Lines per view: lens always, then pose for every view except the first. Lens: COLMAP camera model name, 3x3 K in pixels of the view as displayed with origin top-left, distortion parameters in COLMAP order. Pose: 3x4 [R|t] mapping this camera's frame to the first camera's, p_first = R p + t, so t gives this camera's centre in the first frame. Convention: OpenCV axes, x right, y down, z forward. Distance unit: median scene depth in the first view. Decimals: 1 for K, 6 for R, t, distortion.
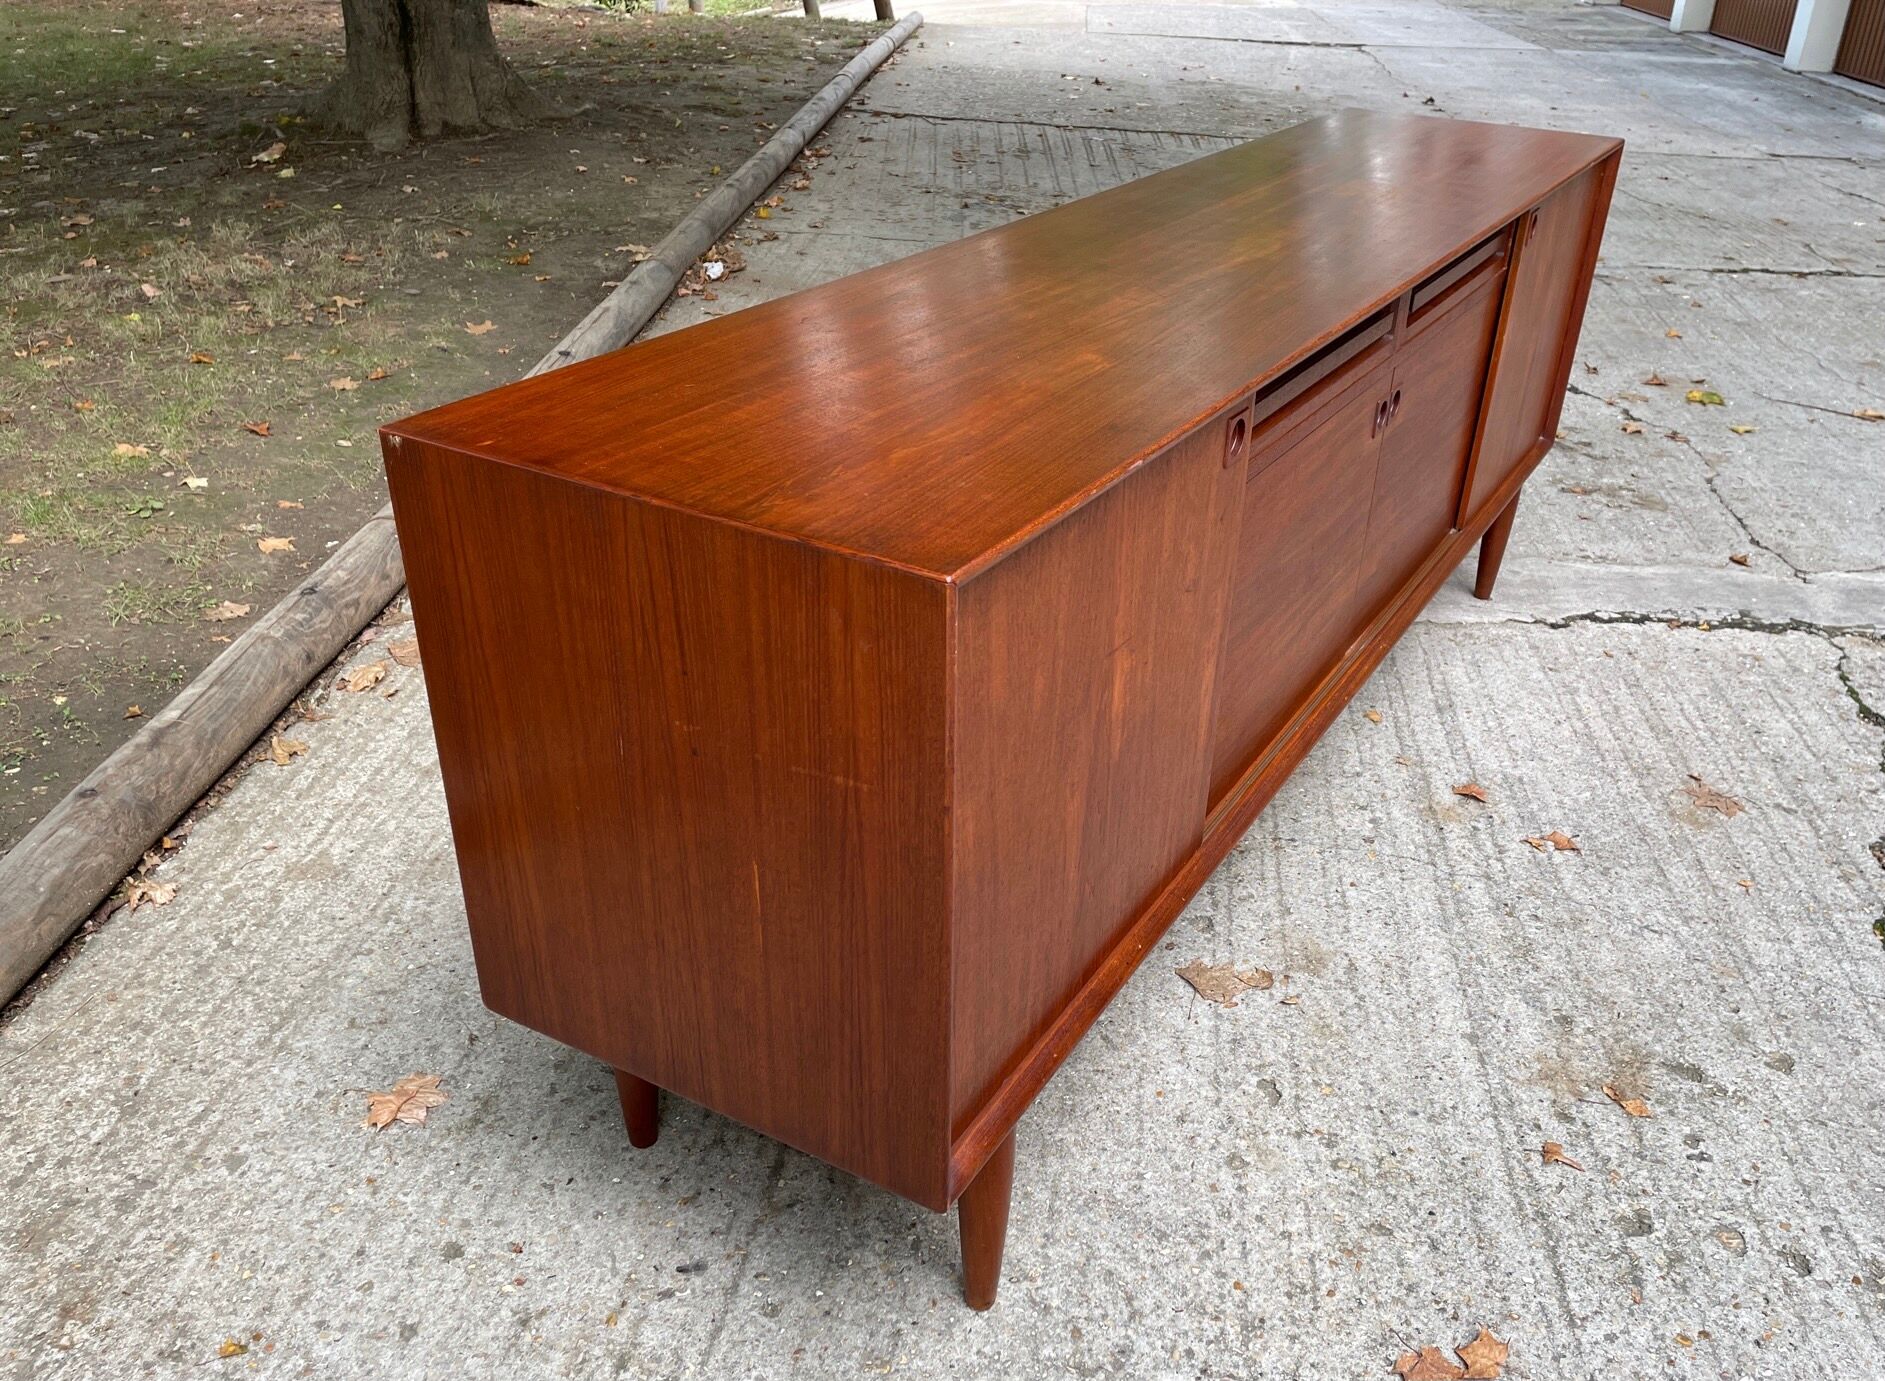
lens RADIAL K [[1523.5, 0, 1030.4], [0, 1523.5, 735.9], [0, 0, 1]] dist [0.092198, -0.112727]
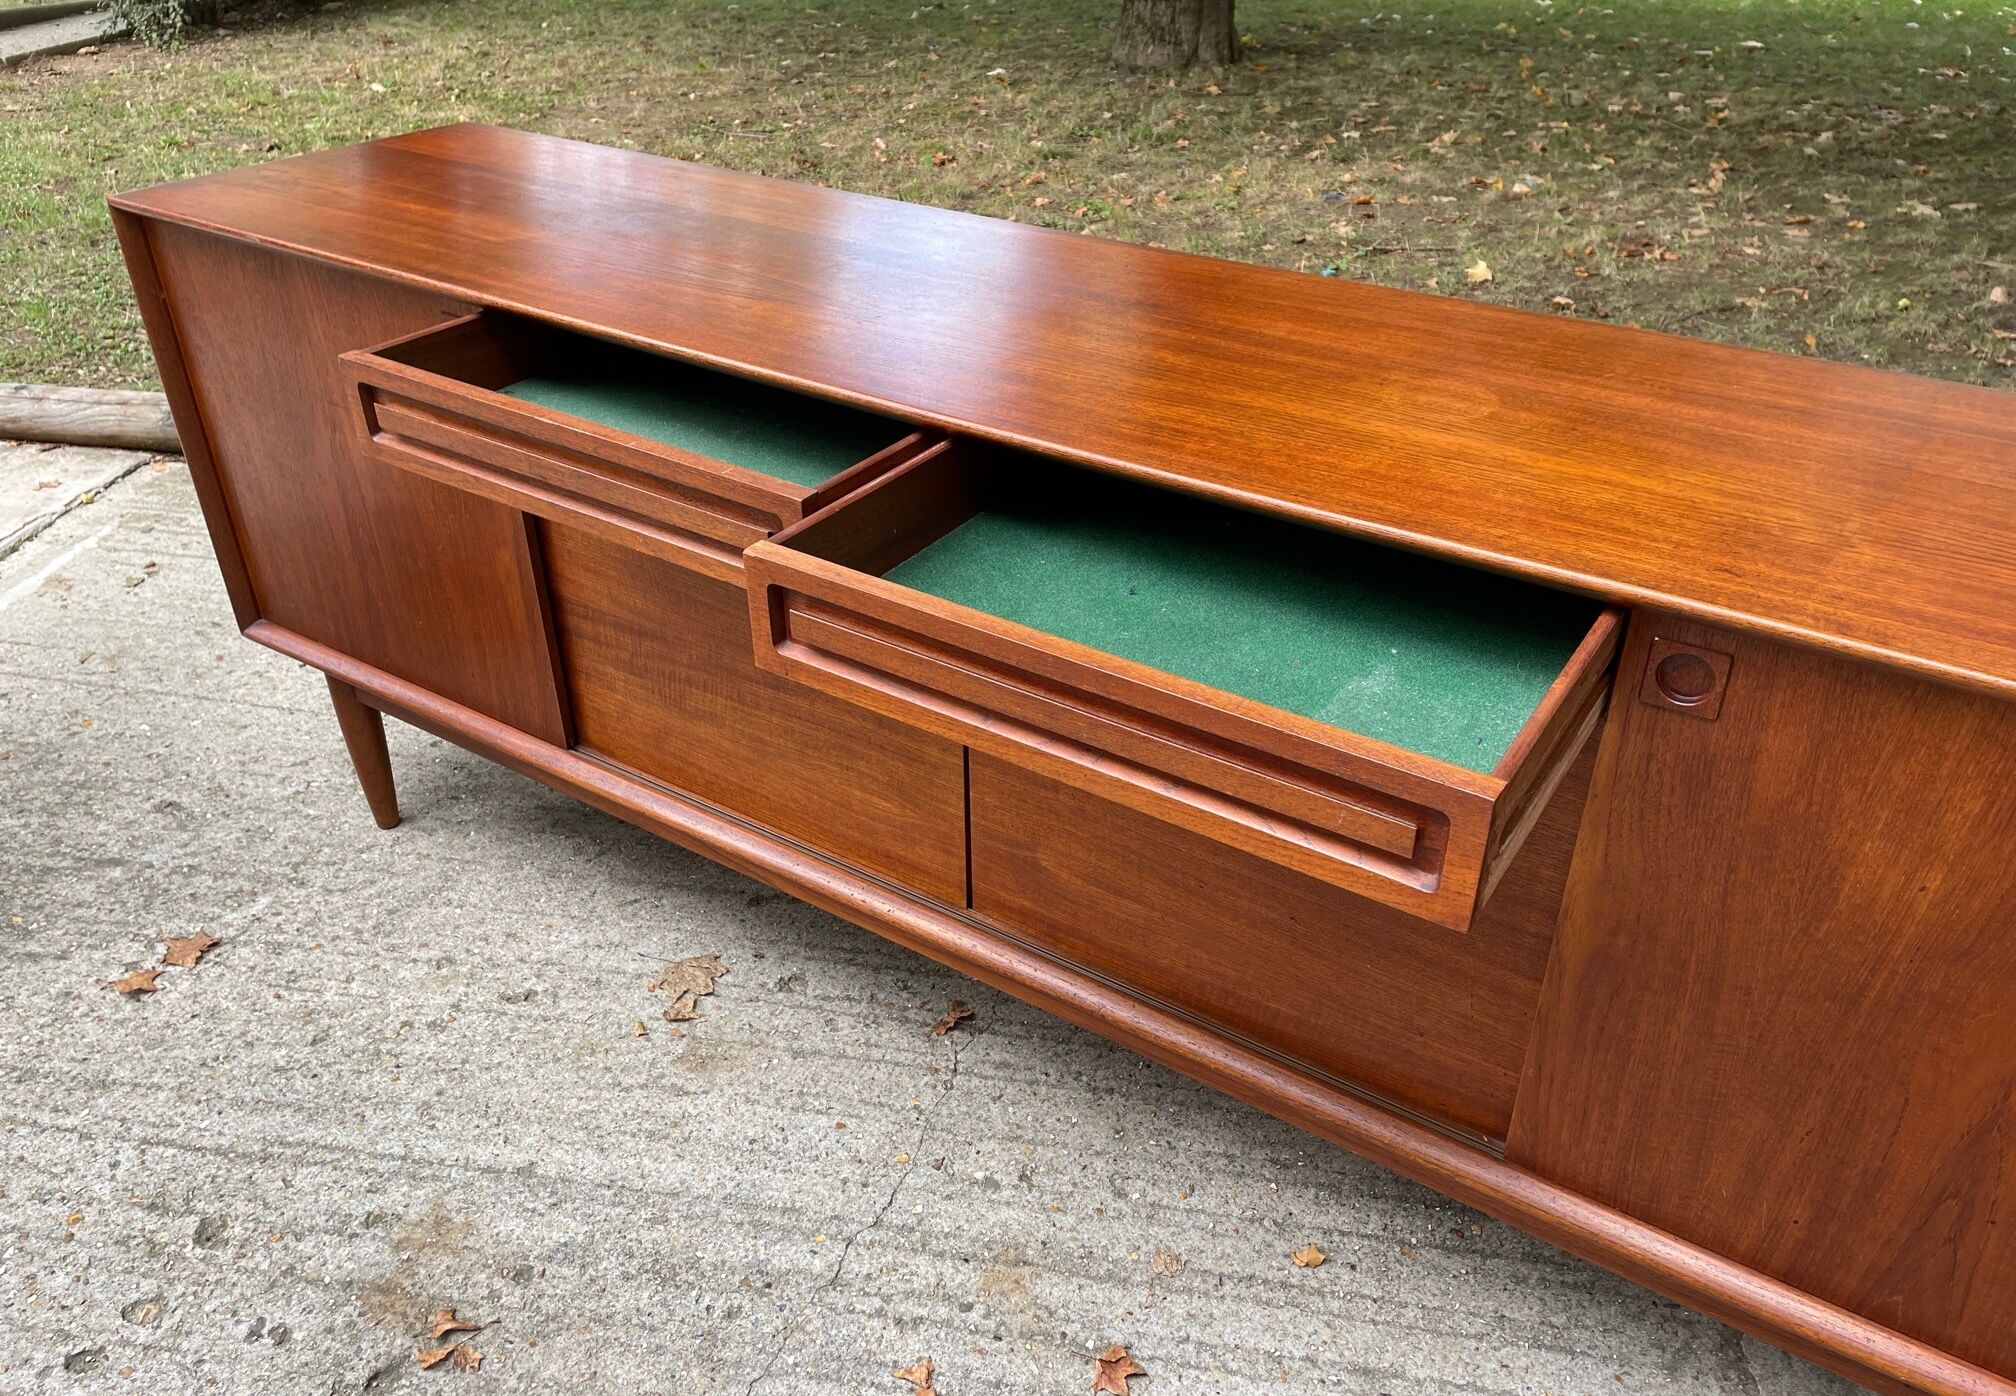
lens RADIAL K [[1522.6, 0, 1030.0], [0, 1522.6, 709.1], [0, 0, 1]] dist [0.097967, -0.124220]
pose [[-0.074089, 0.496182, -0.865052, 0.853849], [-0.502713, 0.730575, 0.462104, -0.515295], [0.861272, 0.469109, 0.195310, 0.916864]]
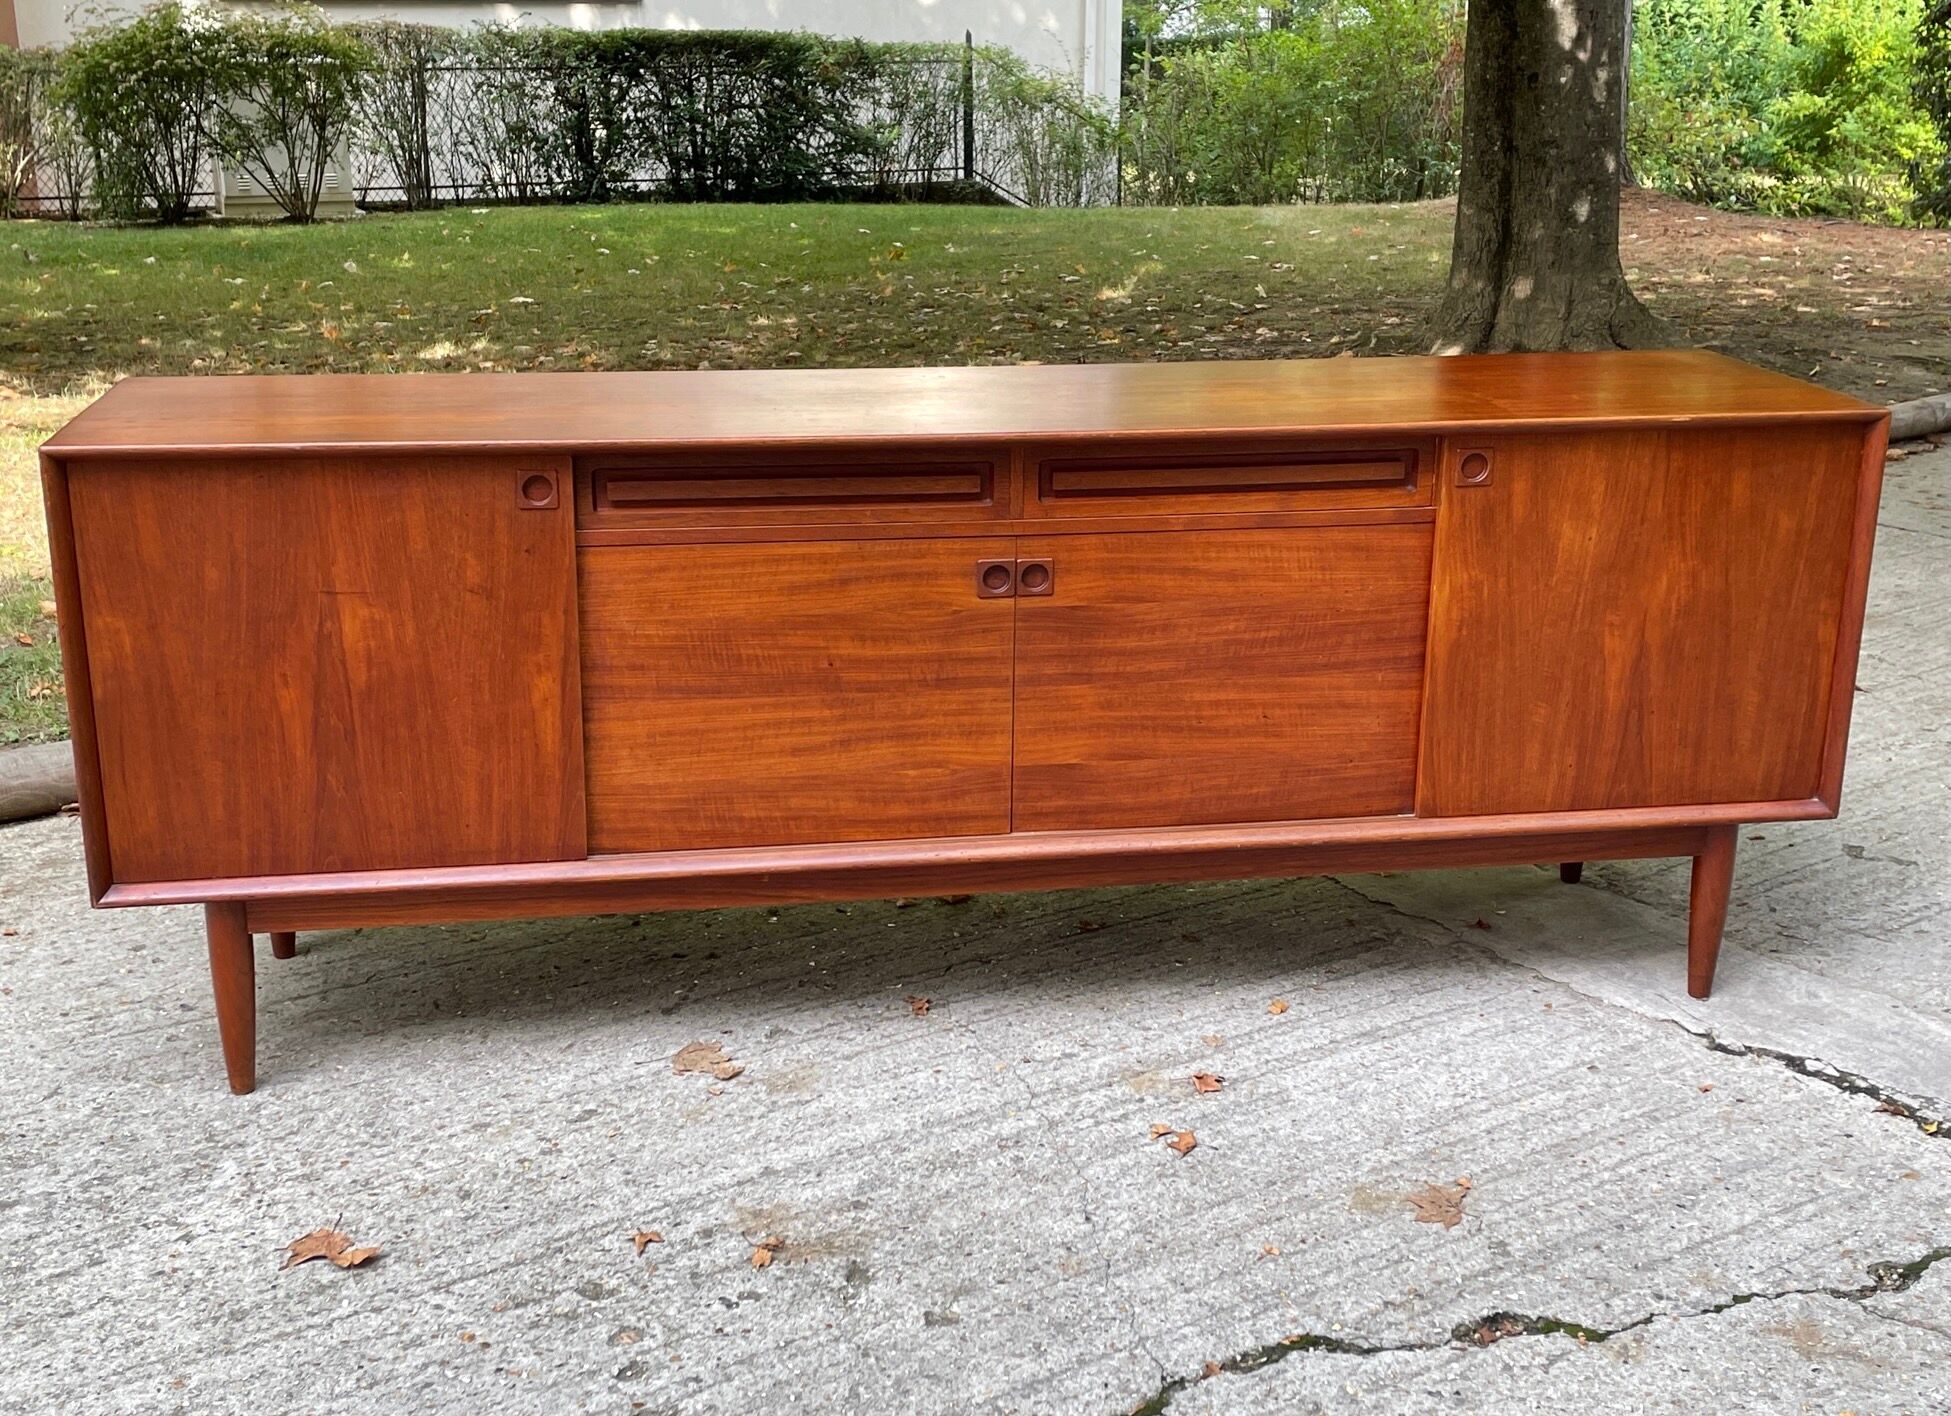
lens RADIAL K [[2225.3, 0, 953.6], [0, 2225.3, 666.6], [0, 0, 1]] dist [0.118778, -0.180596]
pose [[0.614496, 0.190888, -0.765478, 1.330197], [-0.377460, 0.923160, -0.072802, -0.038230], [0.692761, 0.333674, 0.639331, 0.066126]]
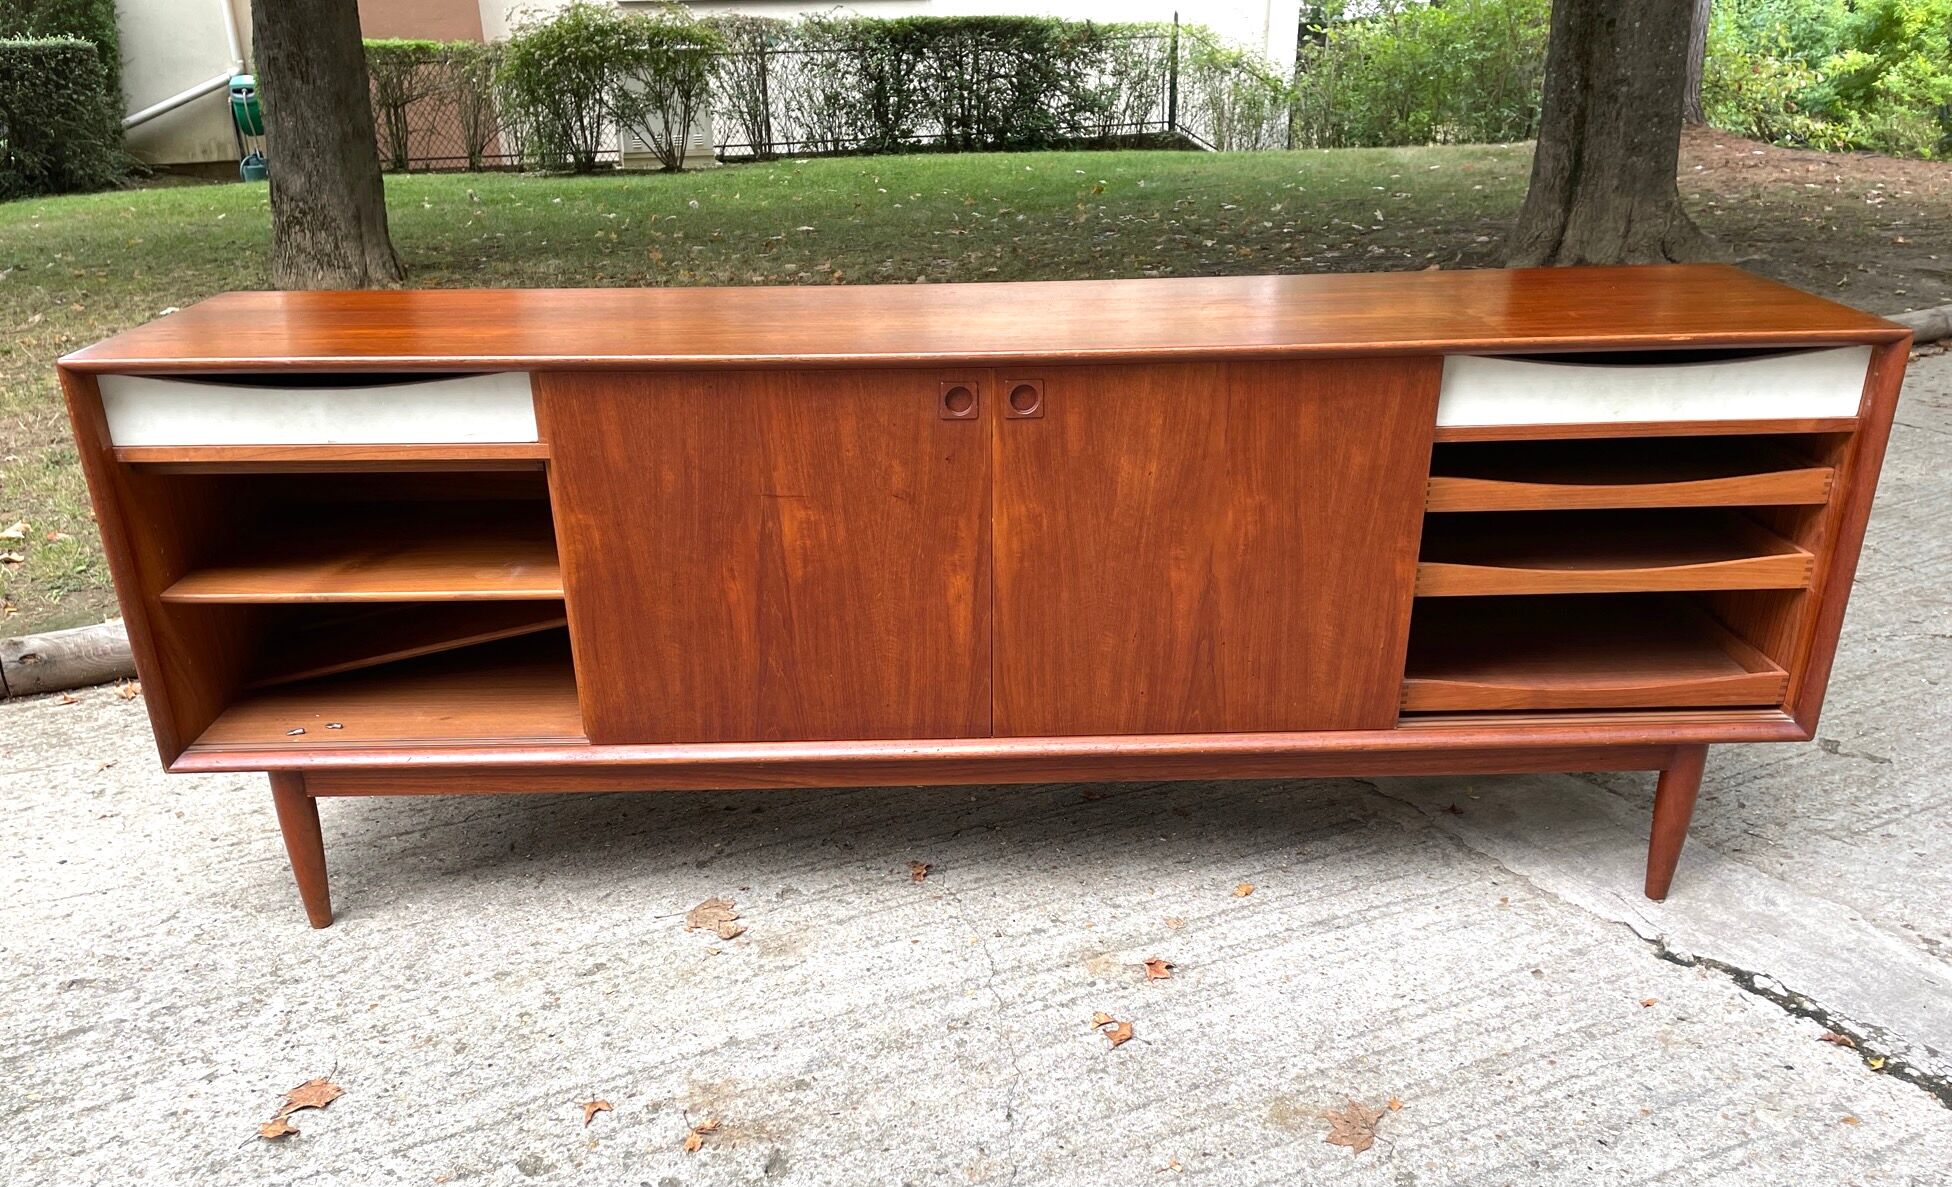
lens RADIAL K [[1524.6, 0, 941.9], [0, 1524.6, 713.5], [0, 0, 1]] dist [0.098996, -0.123279]
pose [[0.491116, 0.319734, -0.810294, 1.105656], [-0.401707, 0.908517, 0.115019, -0.184939], [0.772940, 0.269013, 0.574626, 0.422541]]
